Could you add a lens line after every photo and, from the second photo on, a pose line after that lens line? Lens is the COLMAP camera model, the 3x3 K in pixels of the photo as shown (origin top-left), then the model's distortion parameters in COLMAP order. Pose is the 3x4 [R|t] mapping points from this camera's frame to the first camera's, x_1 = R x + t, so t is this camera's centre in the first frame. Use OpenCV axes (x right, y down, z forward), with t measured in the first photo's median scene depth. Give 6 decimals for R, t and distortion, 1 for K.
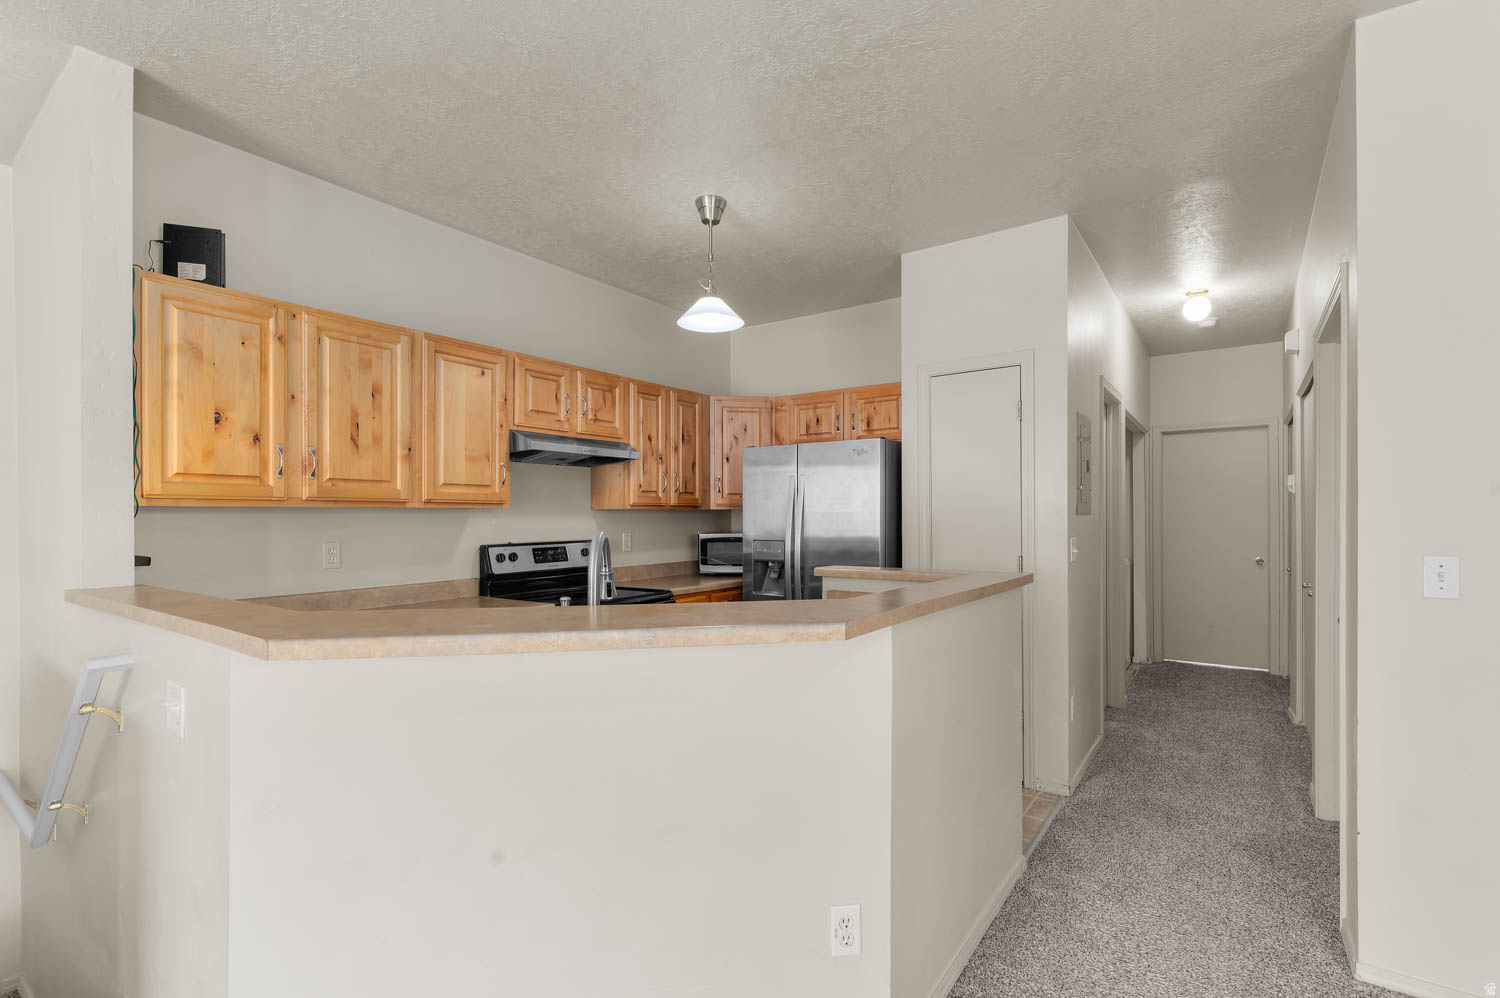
lens RADIAL K [[670.8, 0, 760.2], [0, 670.8, 513.0], [0, 0, 1]] dist [-0.001412, -0.000468]
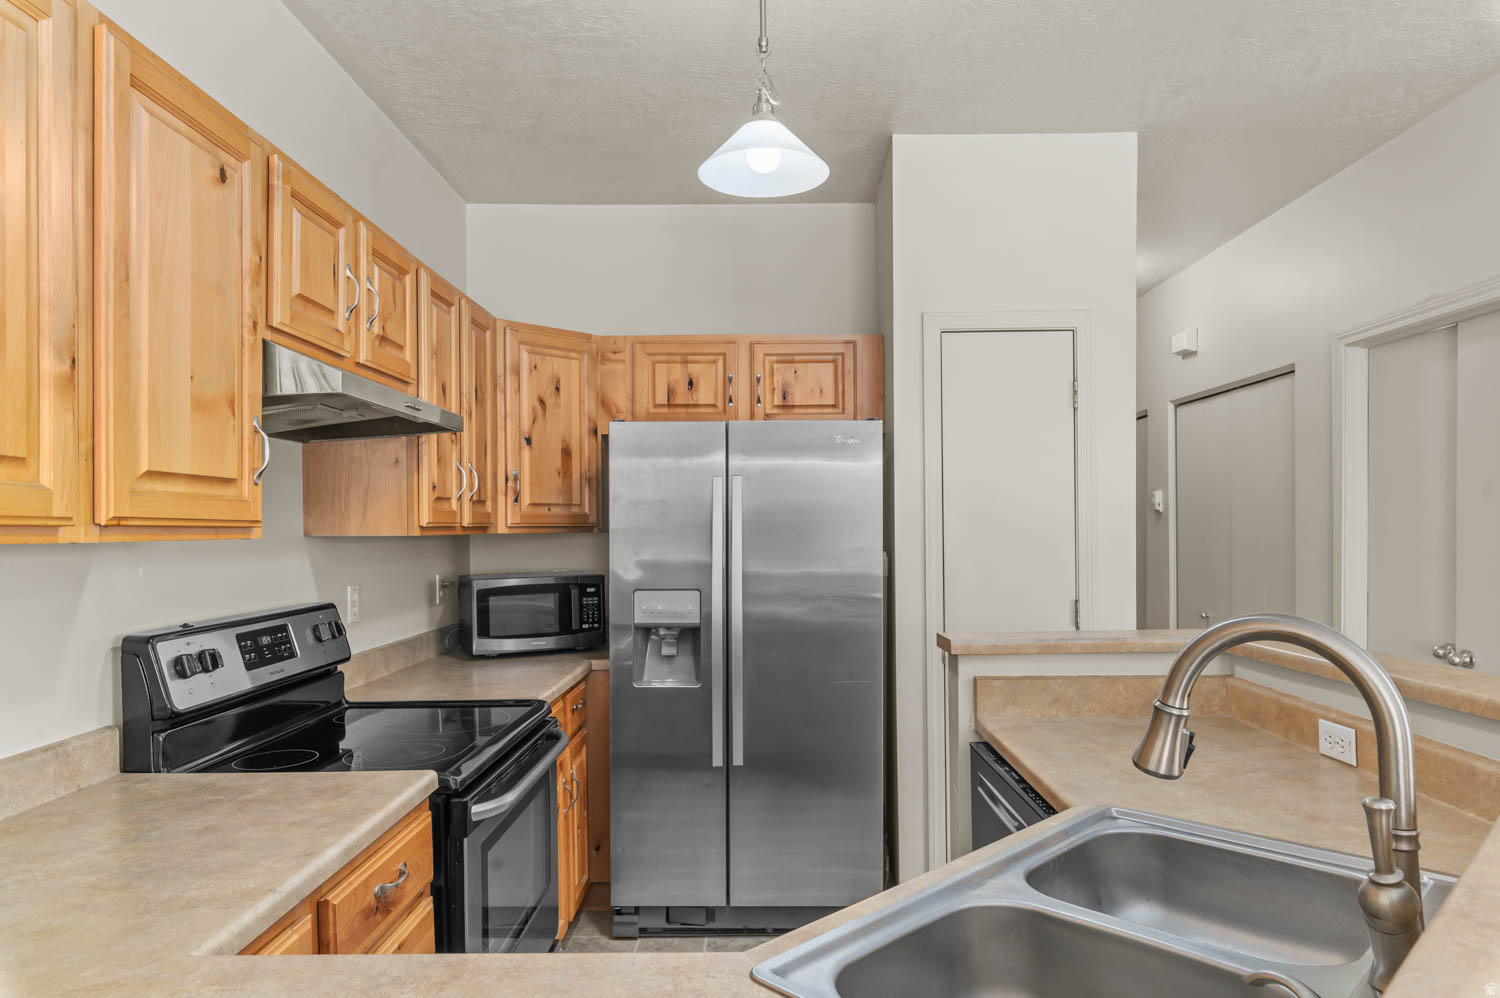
lens RADIAL K [[921.8, 0, 759.4], [0, 921.8, 523.6], [0, 0, 1]] dist [0.014996, 0.001447]
pose [[0.817901, 0.000053, 0.575358, -0.421256], [0.002720, 0.999988, -0.003958, -0.012410], [-0.575352, 0.004803, 0.817892, 0.369844]]
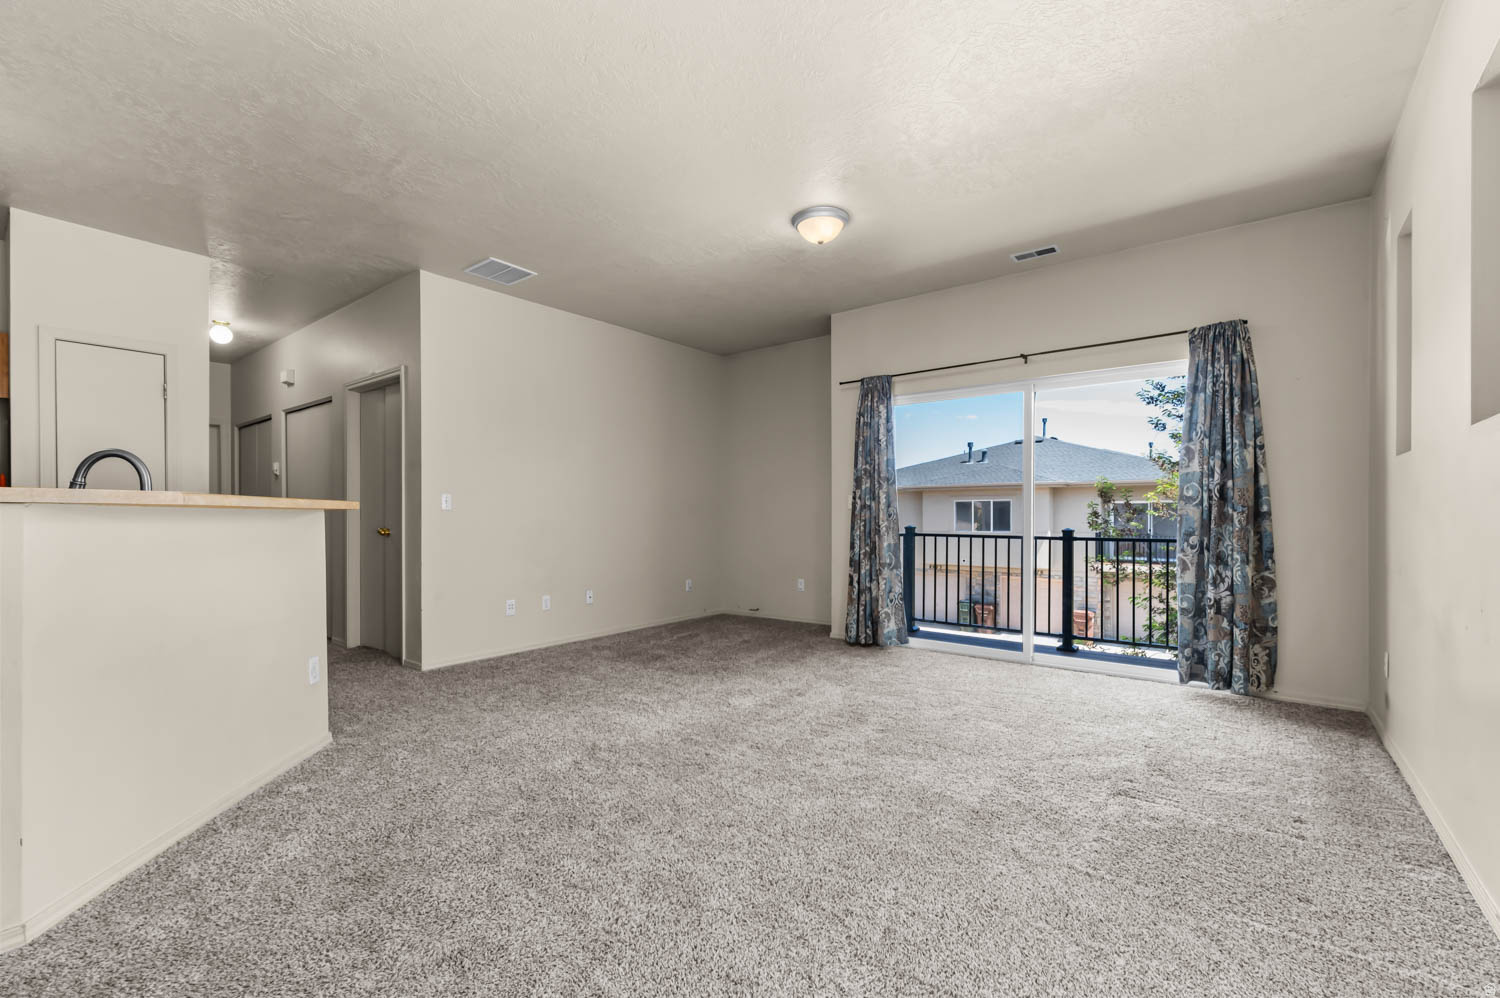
lens RADIAL K [[639.8, 0, 748.3], [0, 639.8, 517.4], [0, 0, 1]] dist [0.014070, -0.000121]
pose [[0.045846, -0.000256, 0.998948, -0.747934], [0.001528, 0.999999, 0.000187, 0.083039], [-0.998947, 0.001518, 0.045847, -0.153391]]
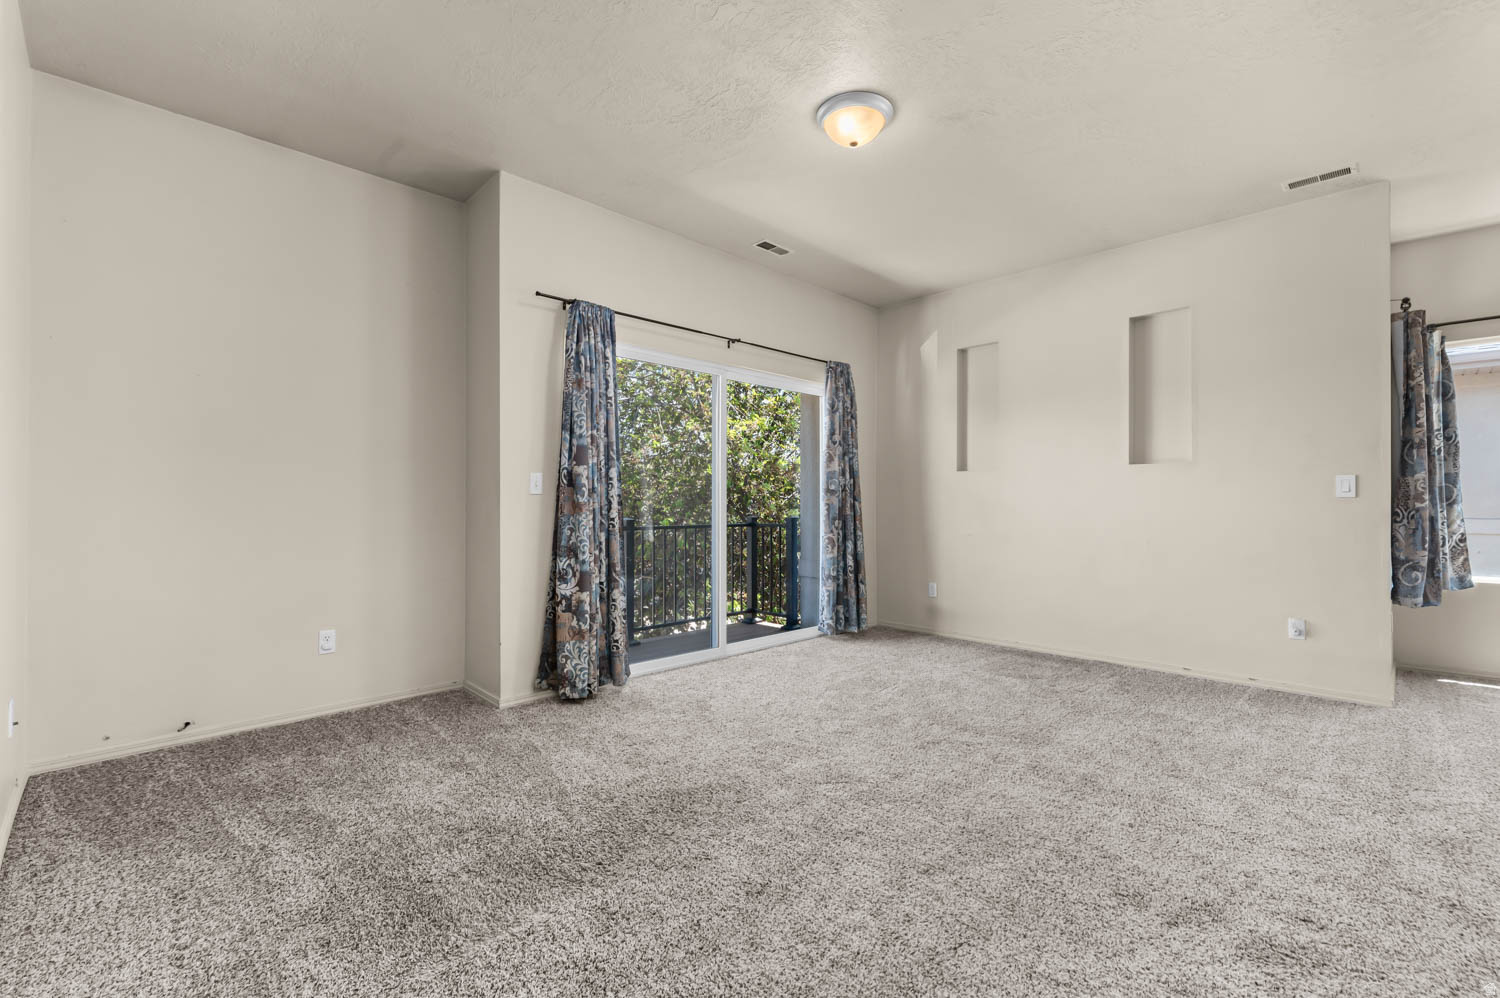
lens RADIAL K [[655.1, 0, 750.0], [0, 655.1, 499.0], [0, 0, 1]] dist [-0.003079, -0.000638]
pose [[-0.984869, 0.003640, 0.173262, 0.306387], [0.002393, 0.999970, -0.007407, 0.079810], [-0.173284, -0.006881, -0.984848, 0.604192]]
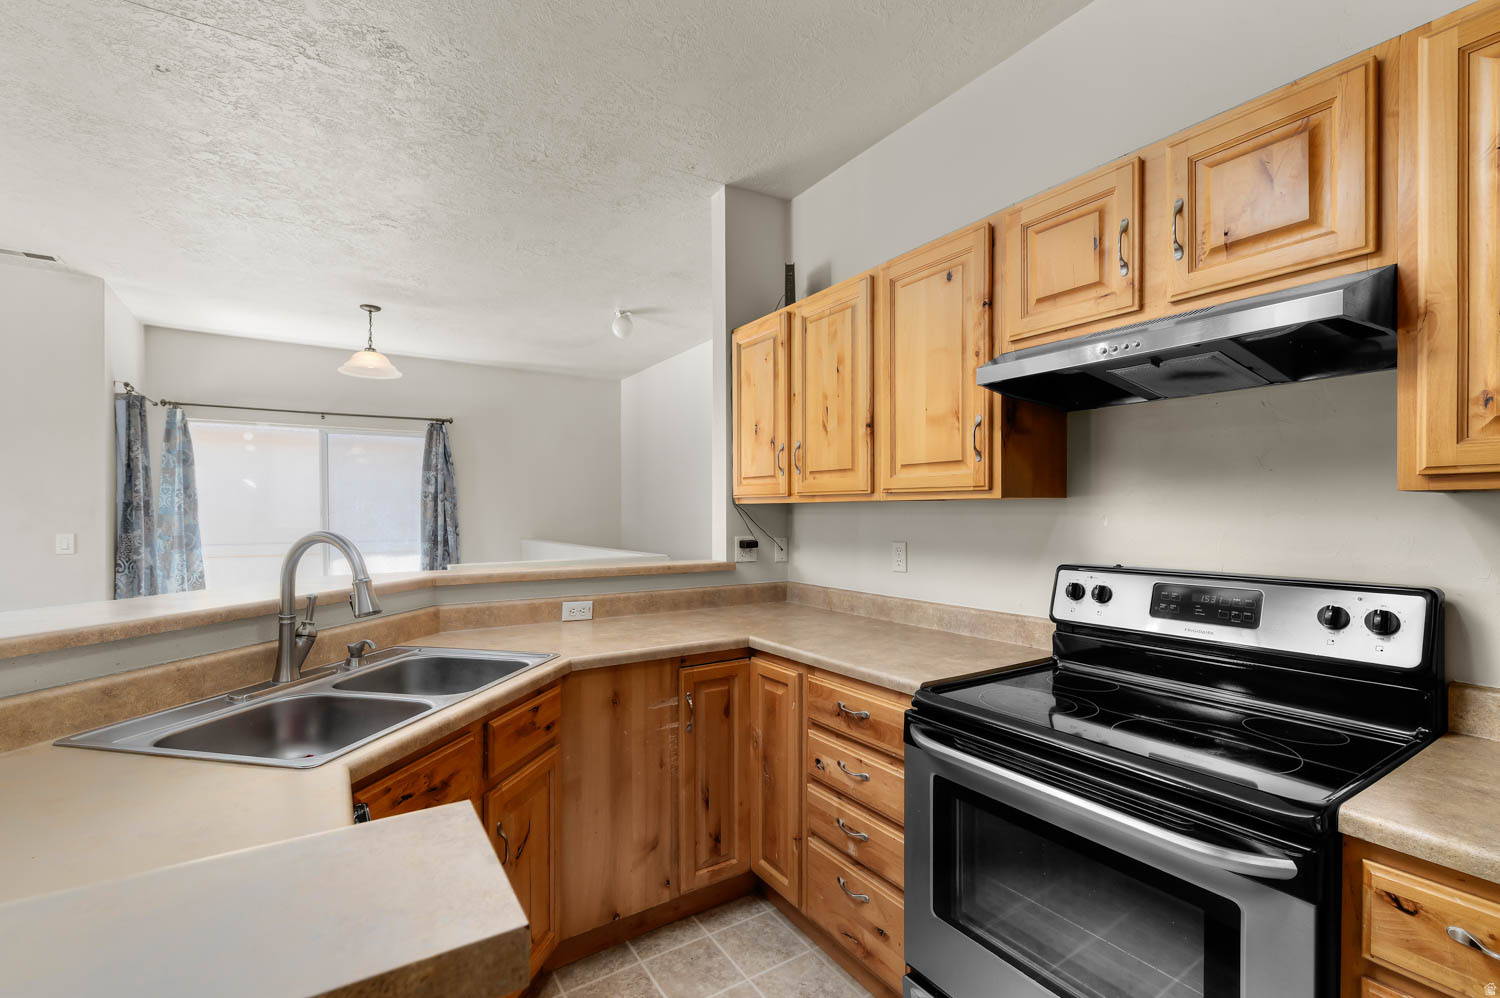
lens RADIAL K [[648.0, 0, 766.0], [0, 648.0, 517.3], [0, 0, 1]] dist [-0.002092, -0.000653]
pose [[-0.351979, 0.010695, -0.935947, 0.178867], [0.003312, 0.999943, 0.010180, 0.002431], [0.936002, 0.000483, -0.351994, 0.949908]]
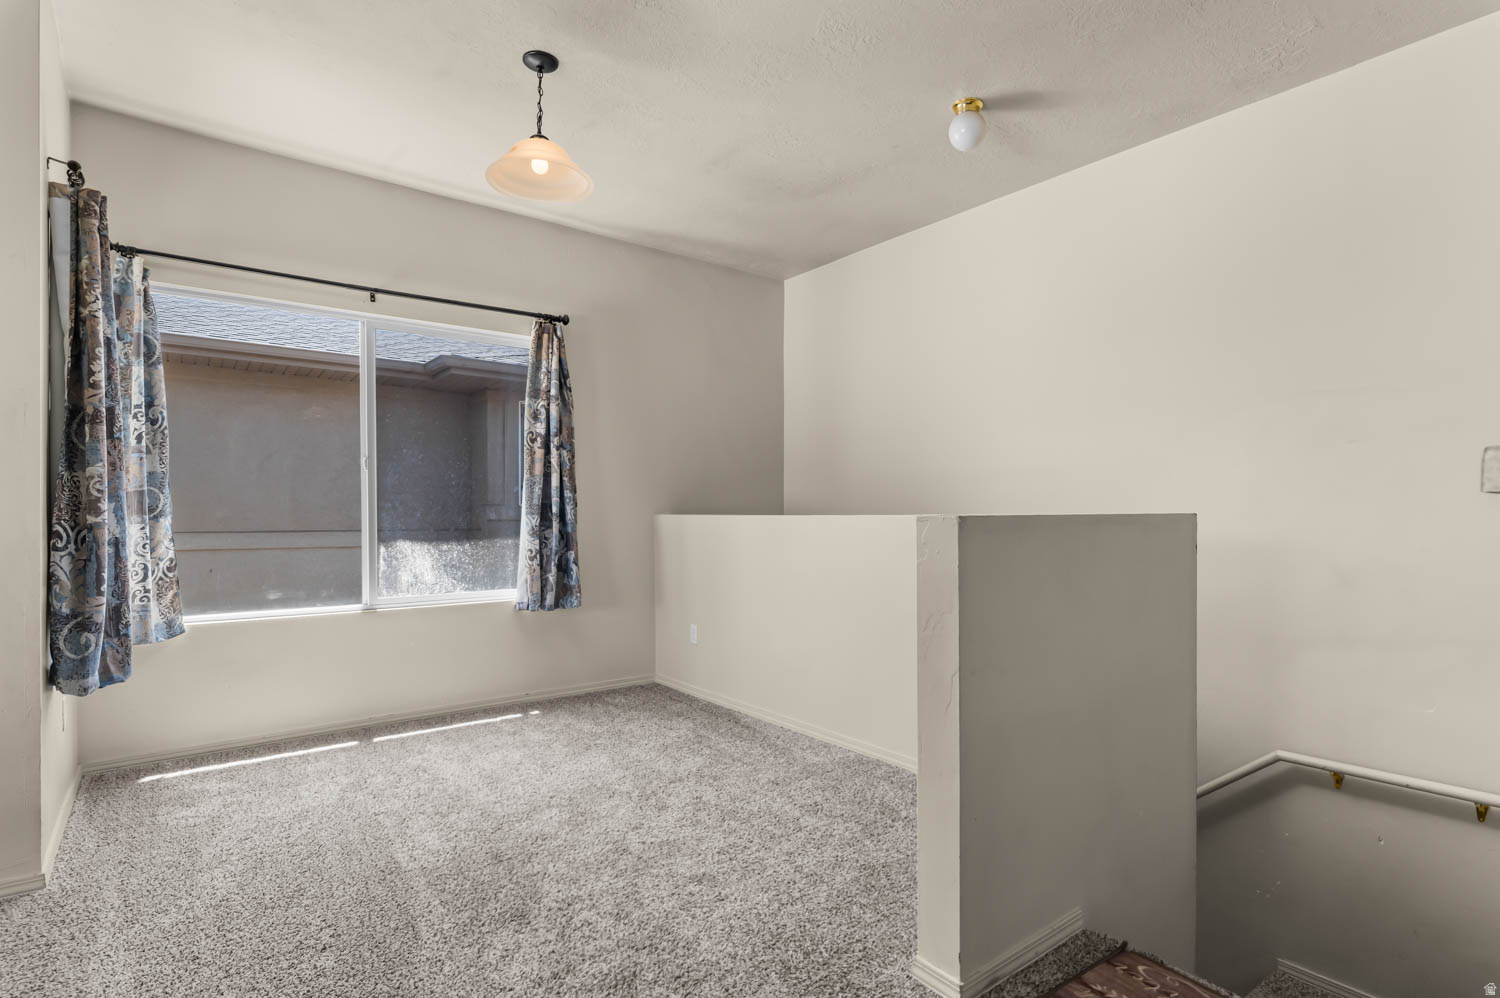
lens RADIAL K [[747.7, 0, 761.9], [0, 747.7, 521.3], [0, 0, 1]] dist [-0.001803, 0.000220]
pose [[-0.280219, 0.009645, -0.959888, -0.047233], [-0.000901, 0.999946, 0.010310, 0.078345], [0.959936, 0.003753, -0.280195, 0.216987]]
